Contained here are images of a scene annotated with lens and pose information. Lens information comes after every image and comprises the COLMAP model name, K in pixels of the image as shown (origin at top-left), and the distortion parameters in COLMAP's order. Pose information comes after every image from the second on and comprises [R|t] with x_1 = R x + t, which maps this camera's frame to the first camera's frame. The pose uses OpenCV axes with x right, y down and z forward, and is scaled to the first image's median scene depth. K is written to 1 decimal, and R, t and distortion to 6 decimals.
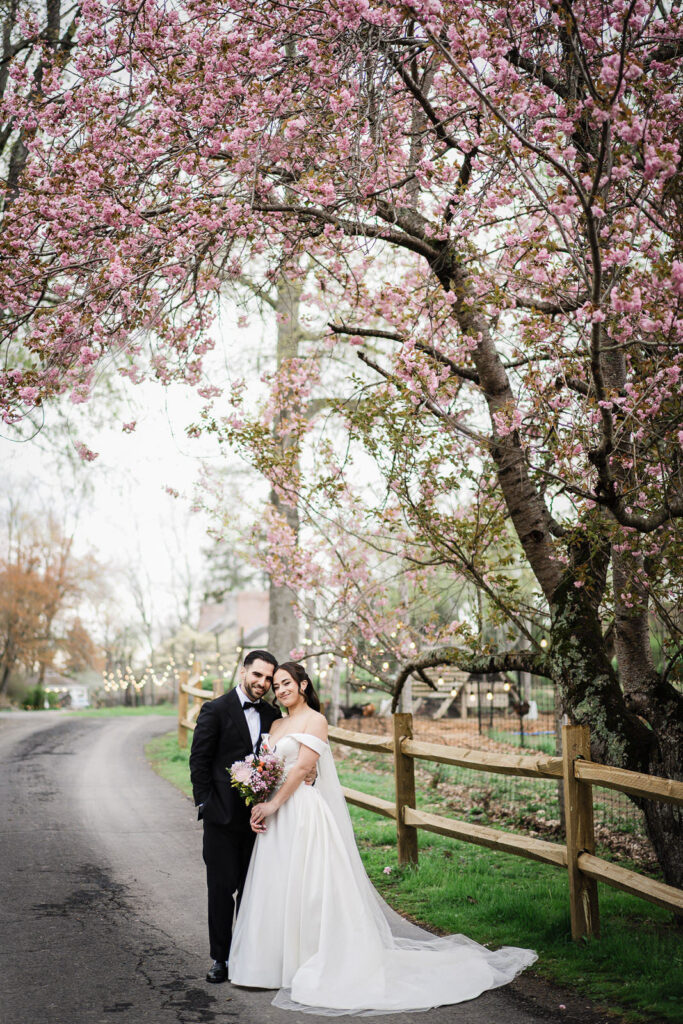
lens RADIAL K [[1510.7, 0, 340.6], [0, 1510.7, 530.8], [0, 0, 1]] dist [-0.024209, 0.006011]
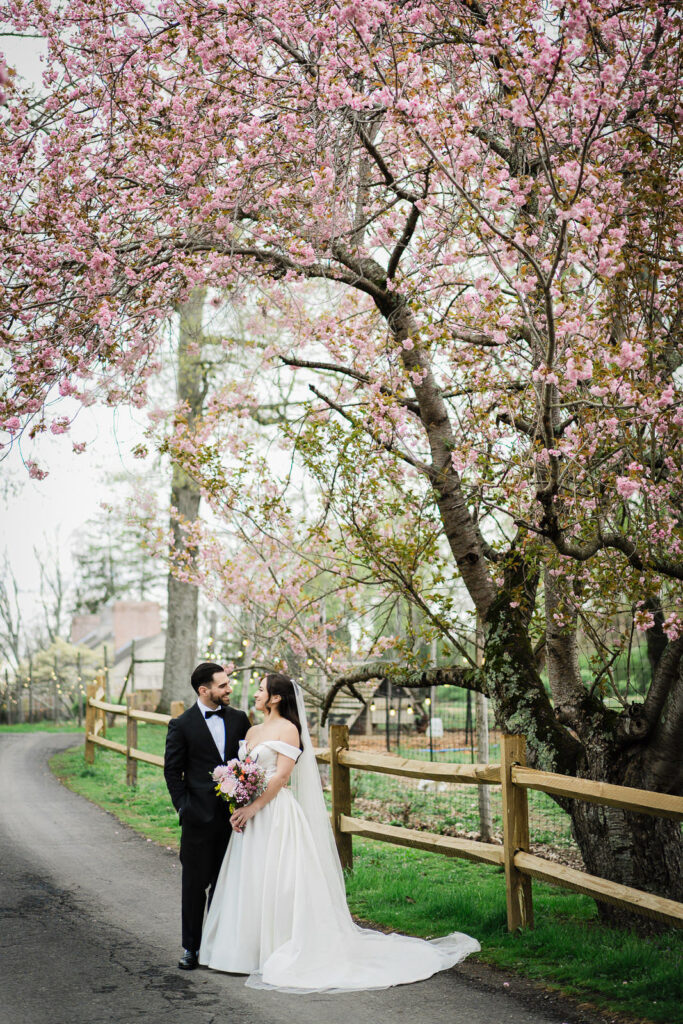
lens RADIAL K [[1666.1, 0, 341.5], [0, 1666.1, 512.0], [0, 0, 1]] dist [-0.014443, -0.116888]
pose [[0.996474, 0.012785, 0.082918, -0.062476], [-0.011698, 0.999839, -0.013582, -0.012800], [-0.083078, 0.012564, 0.996464, -0.172090]]
